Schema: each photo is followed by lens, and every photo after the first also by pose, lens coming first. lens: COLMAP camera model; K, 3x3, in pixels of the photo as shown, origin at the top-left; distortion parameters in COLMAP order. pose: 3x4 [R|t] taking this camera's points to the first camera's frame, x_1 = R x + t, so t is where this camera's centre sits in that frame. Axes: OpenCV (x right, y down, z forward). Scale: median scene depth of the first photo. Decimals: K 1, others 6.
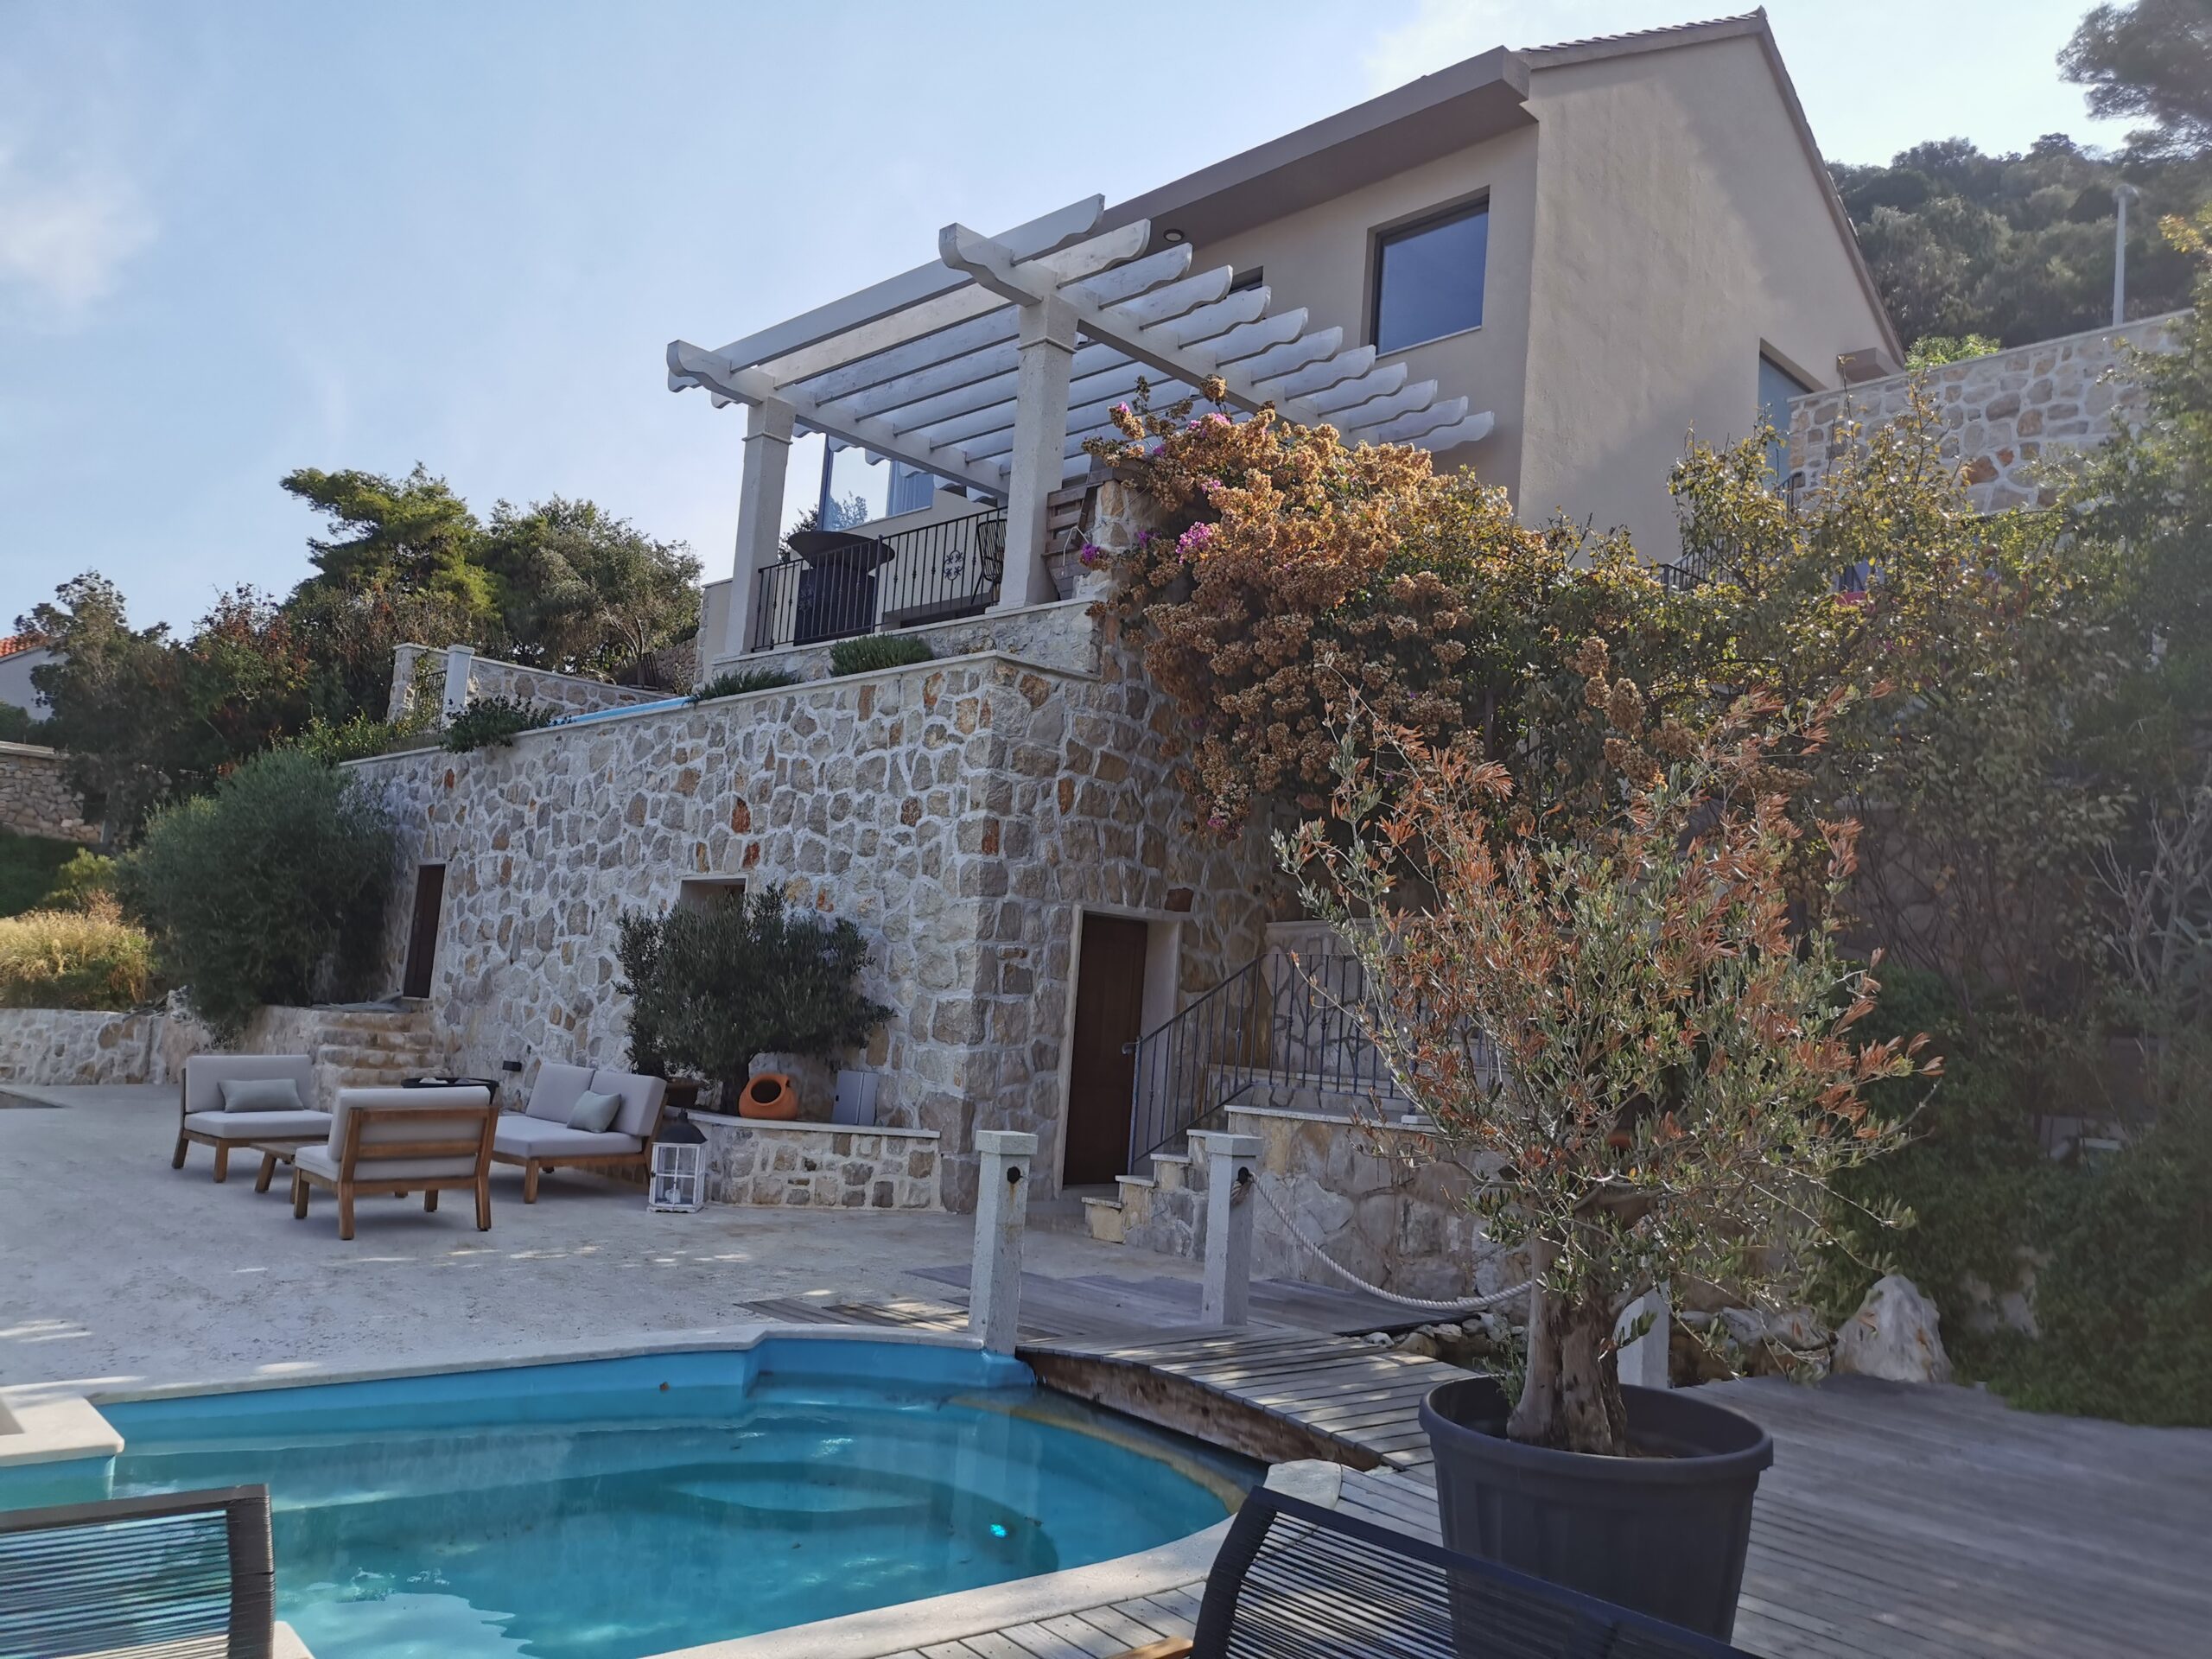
lens RADIAL K [[1699.6, 0, 1145.4], [0, 1699.6, 826.0], [0, 0, 1]] dist [0.055996, -0.053123]
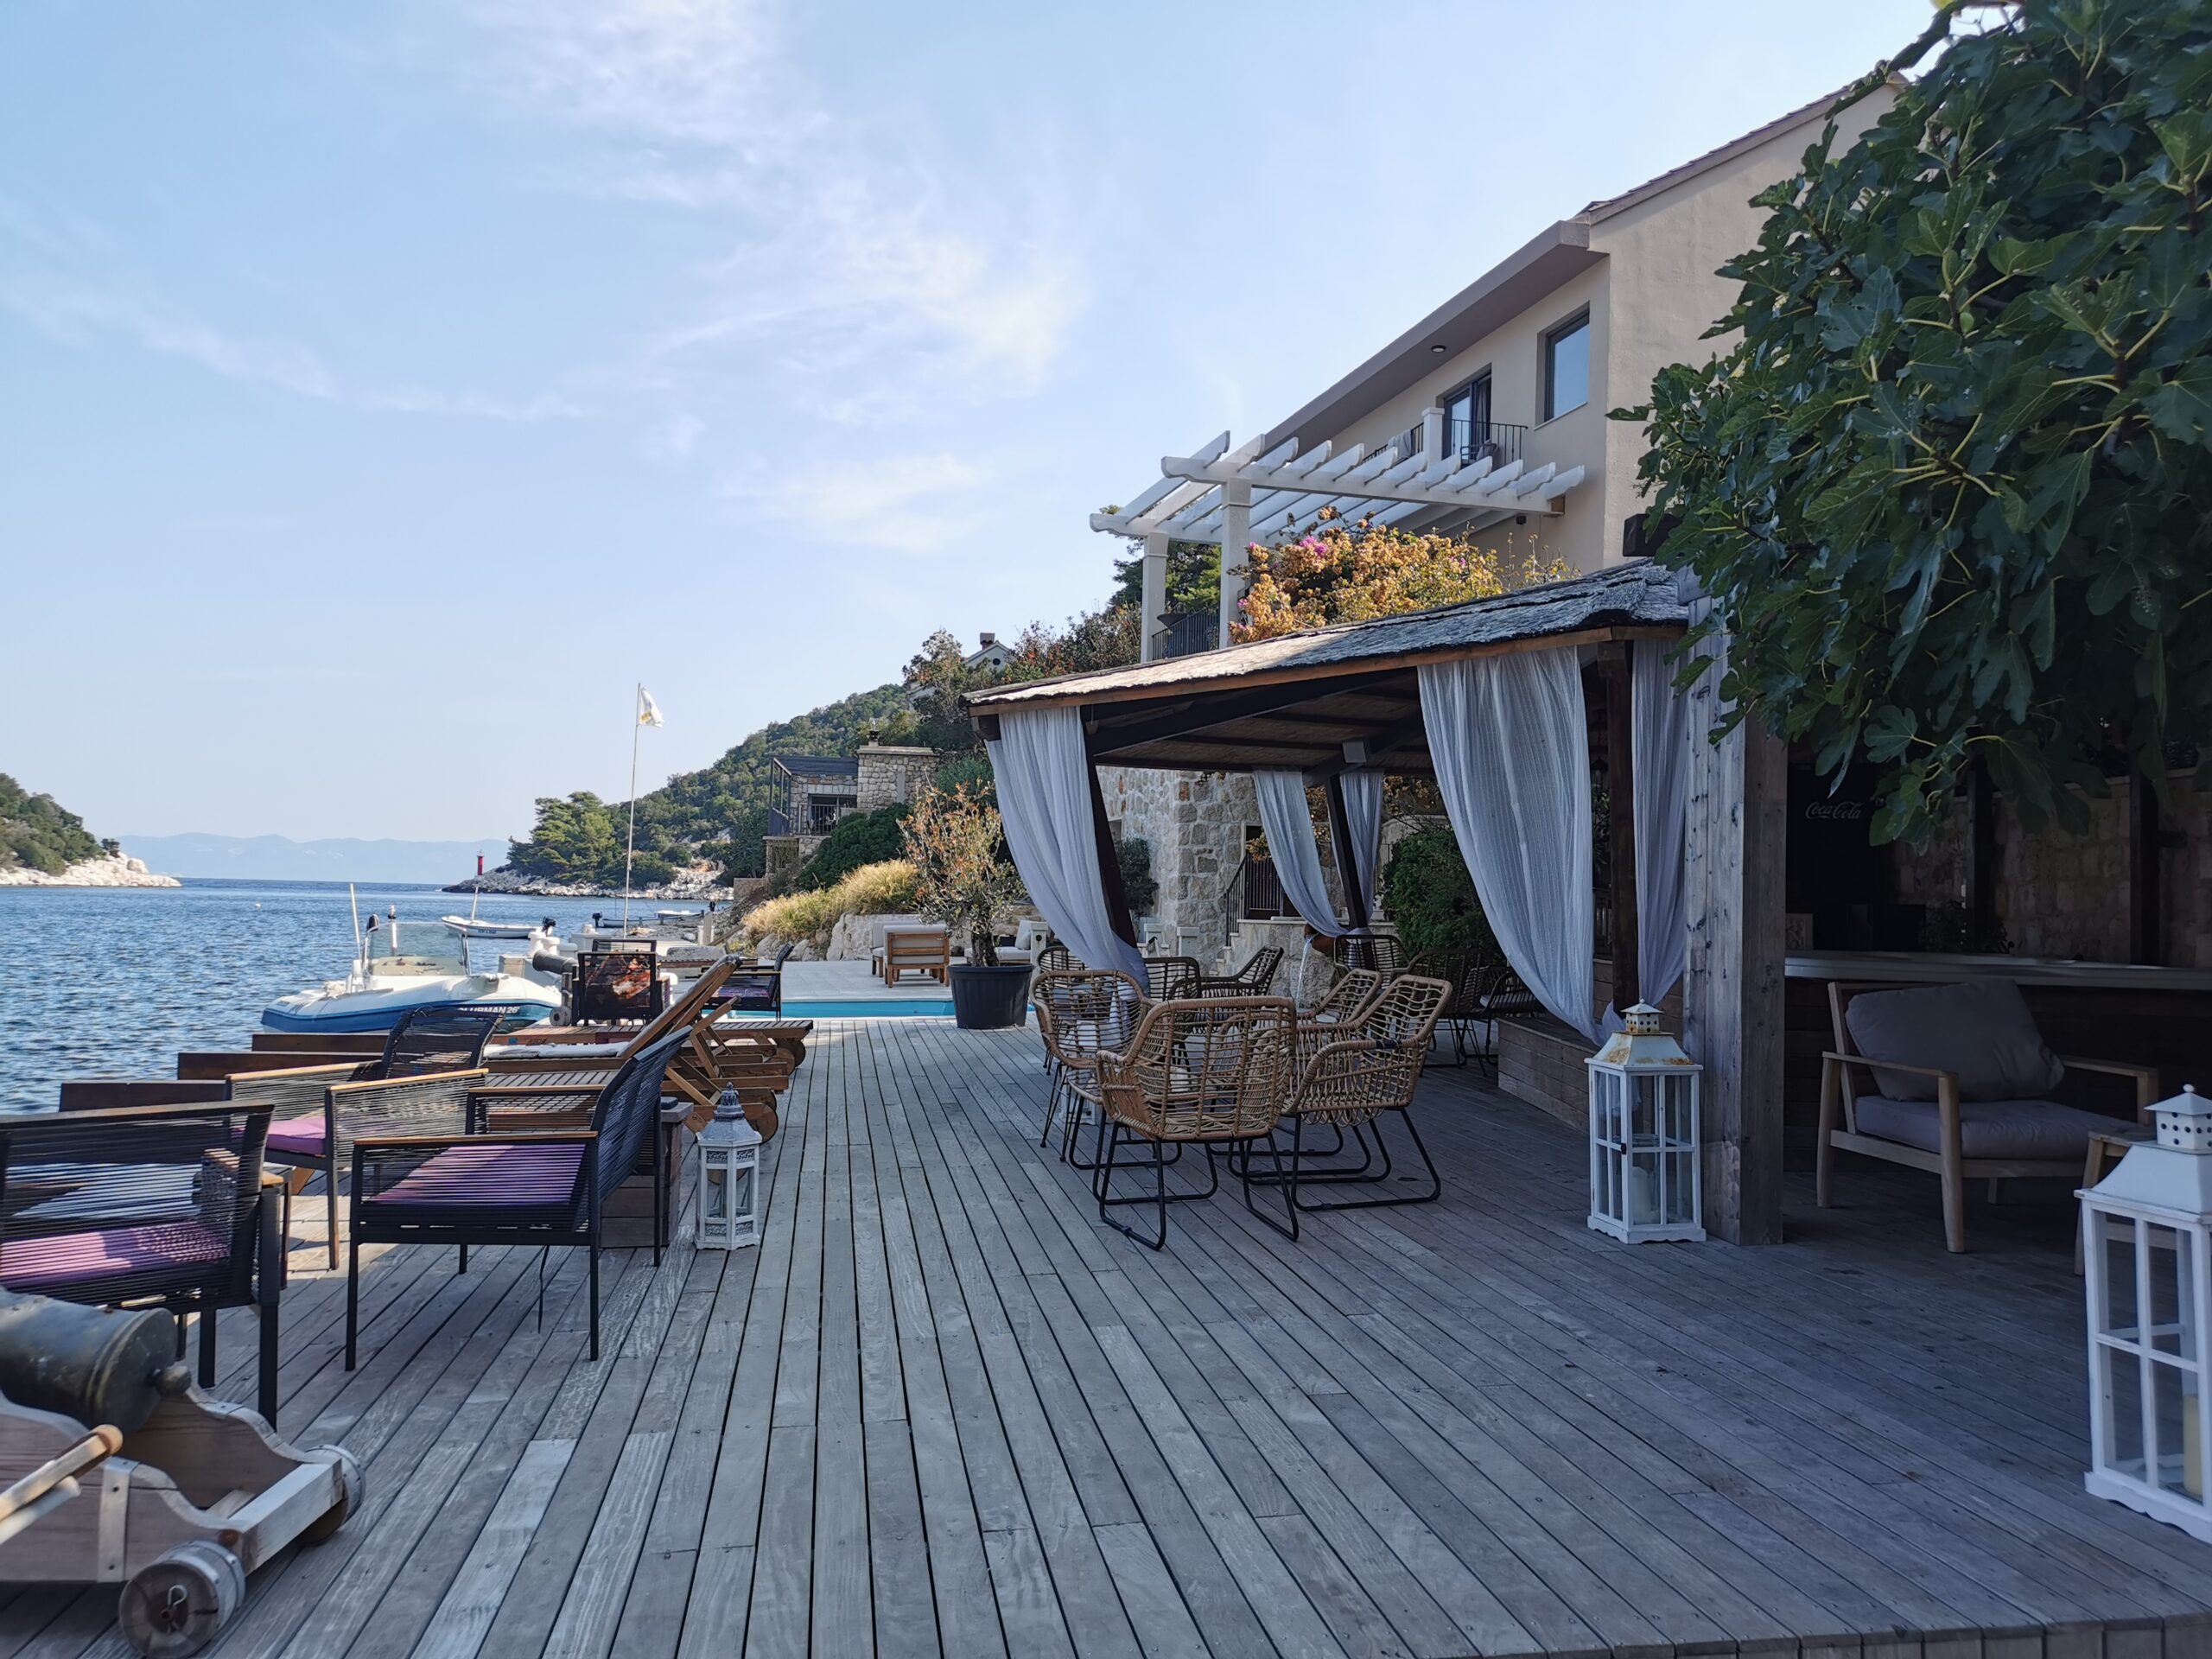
lens RADIAL K [[1699.6, 0, 1114.8], [0, 1699.6, 821.3], [0, 0, 1]] dist [0.055996, -0.053123]
pose [[0.864695, -0.068955, -0.497542, 0.689458], [0.092452, 0.995458, 0.022714, -0.009069], [0.493716, -0.065639, 0.867143, -0.605562]]
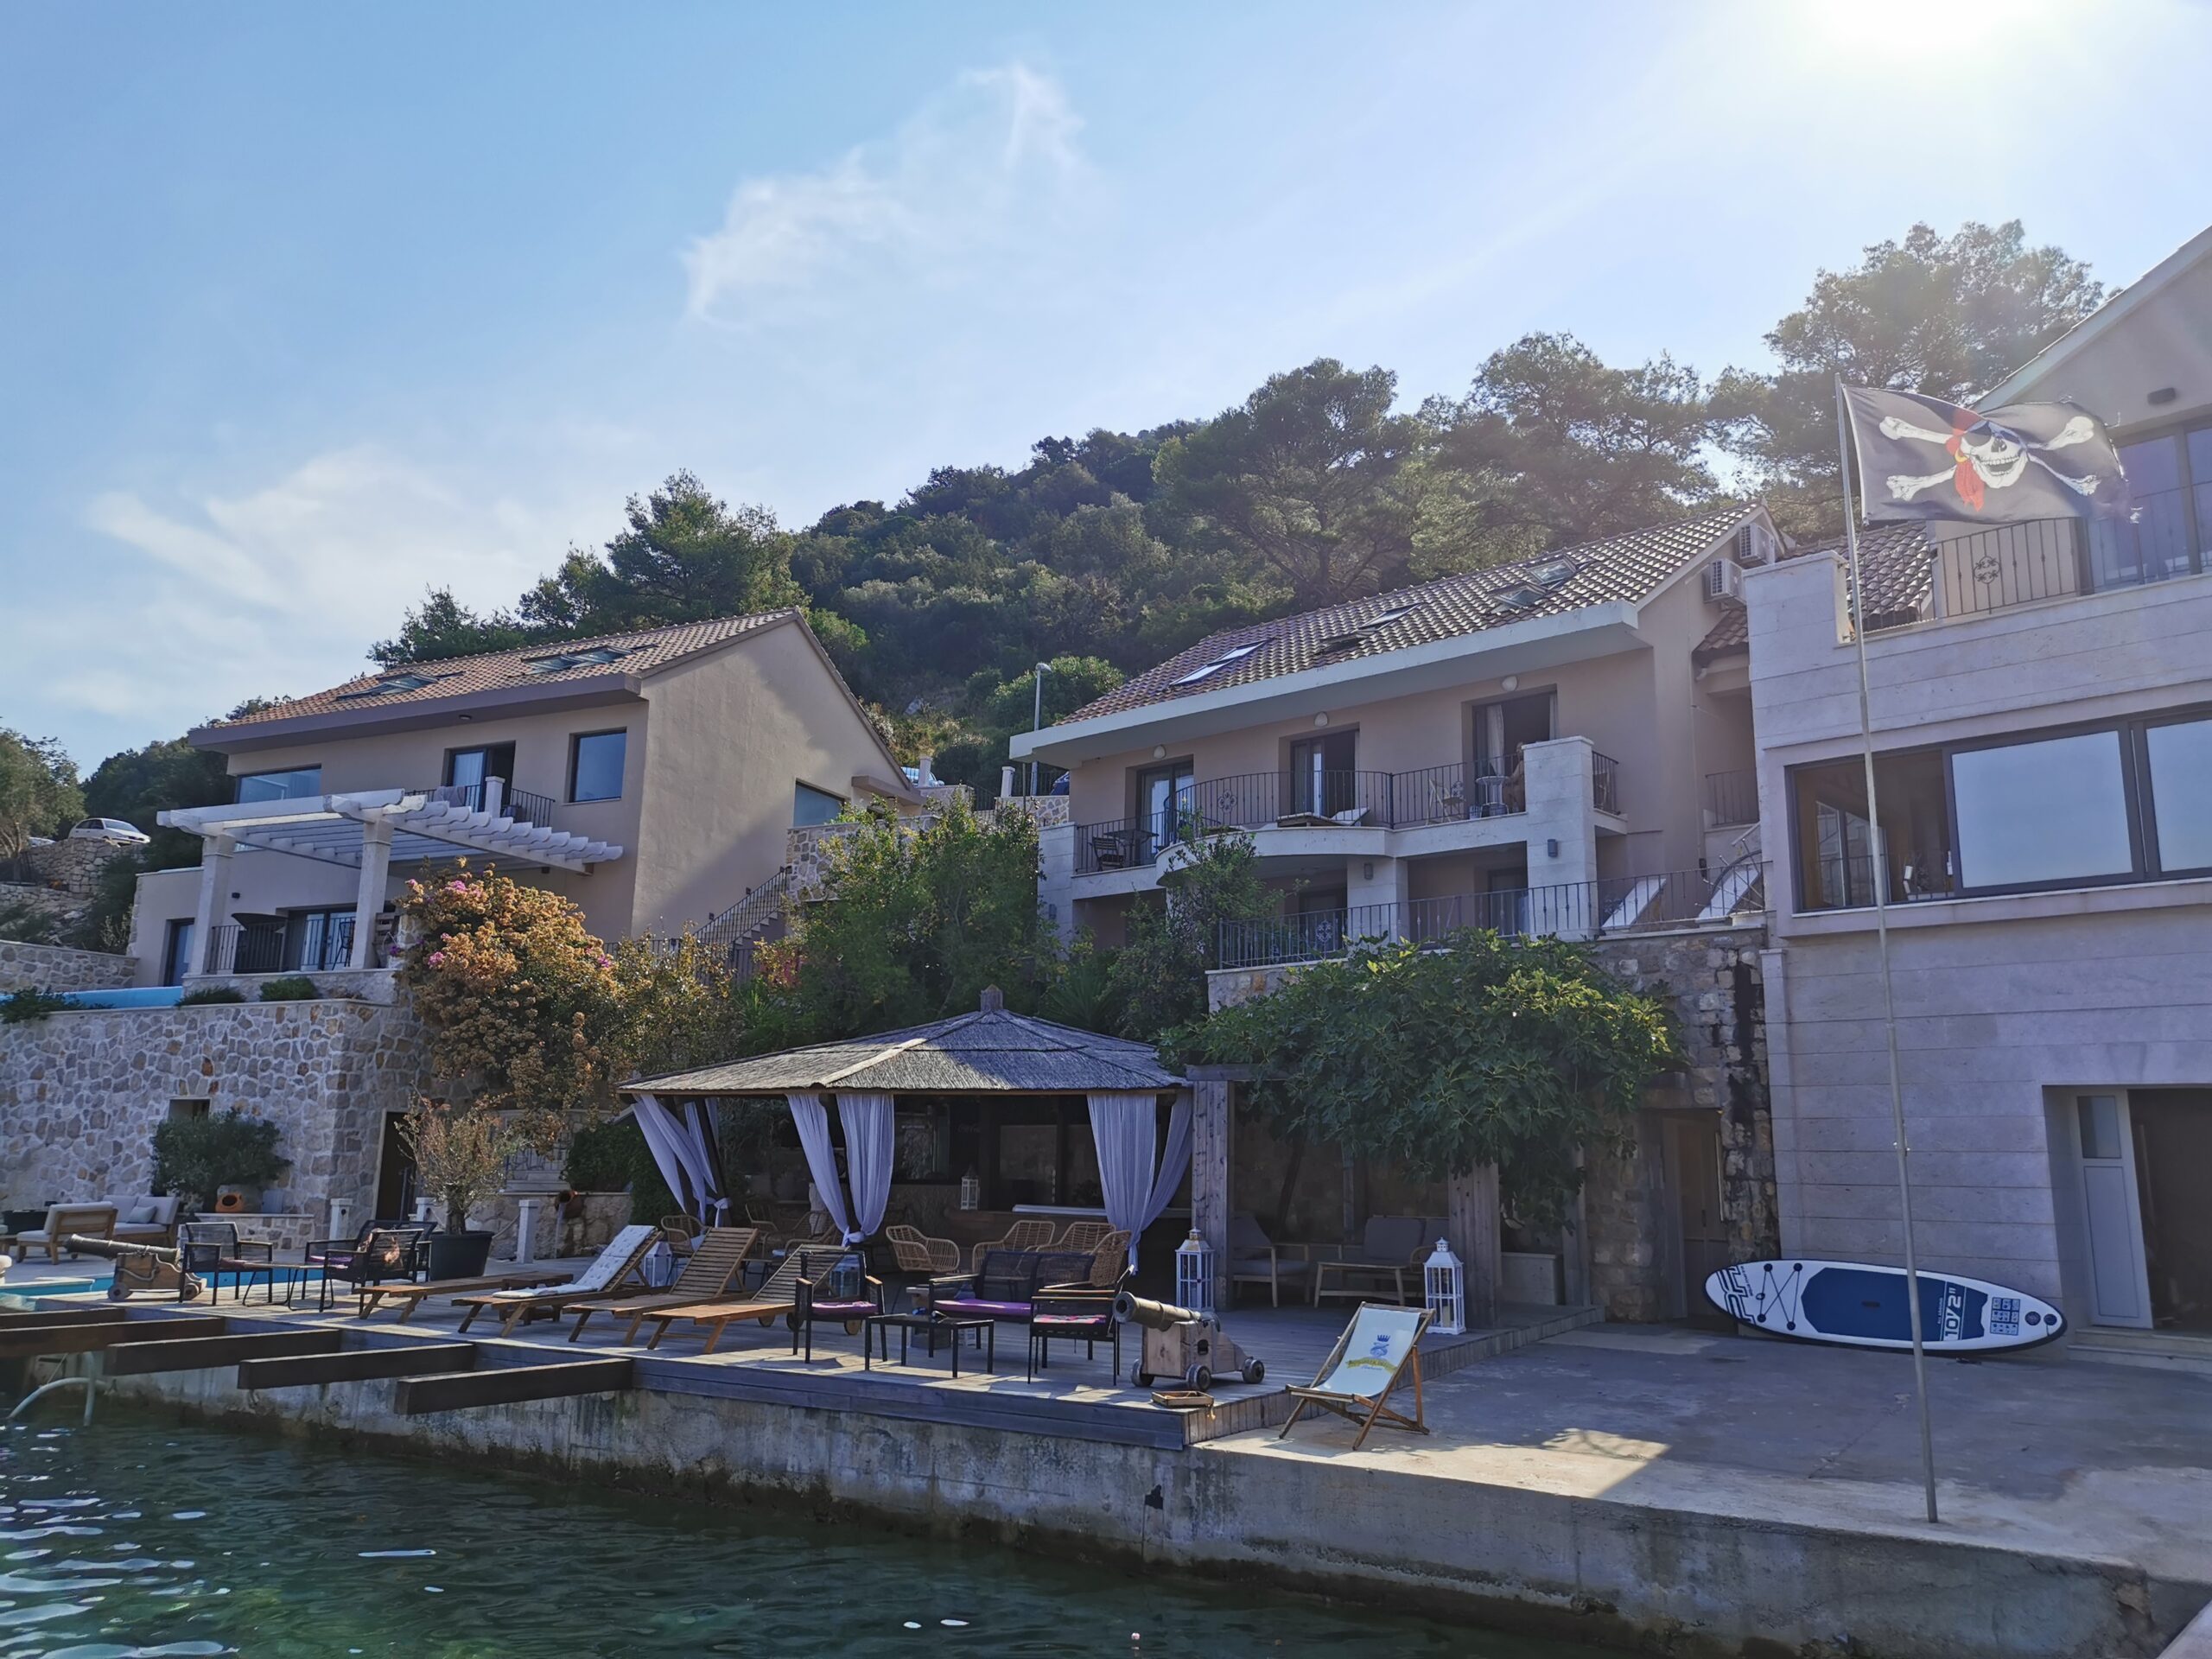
lens RADIAL K [[1699.6, 0, 1083.2], [0, 1699.6, 823.0], [0, 0, 1]] dist [0.055996, -0.053123]
pose [[0.953286, 0.011181, 0.301861, 0.138516], [0.010969, 0.997374, -0.071585, -0.144252], [-0.301869, 0.071552, 0.950661, -1.325060]]
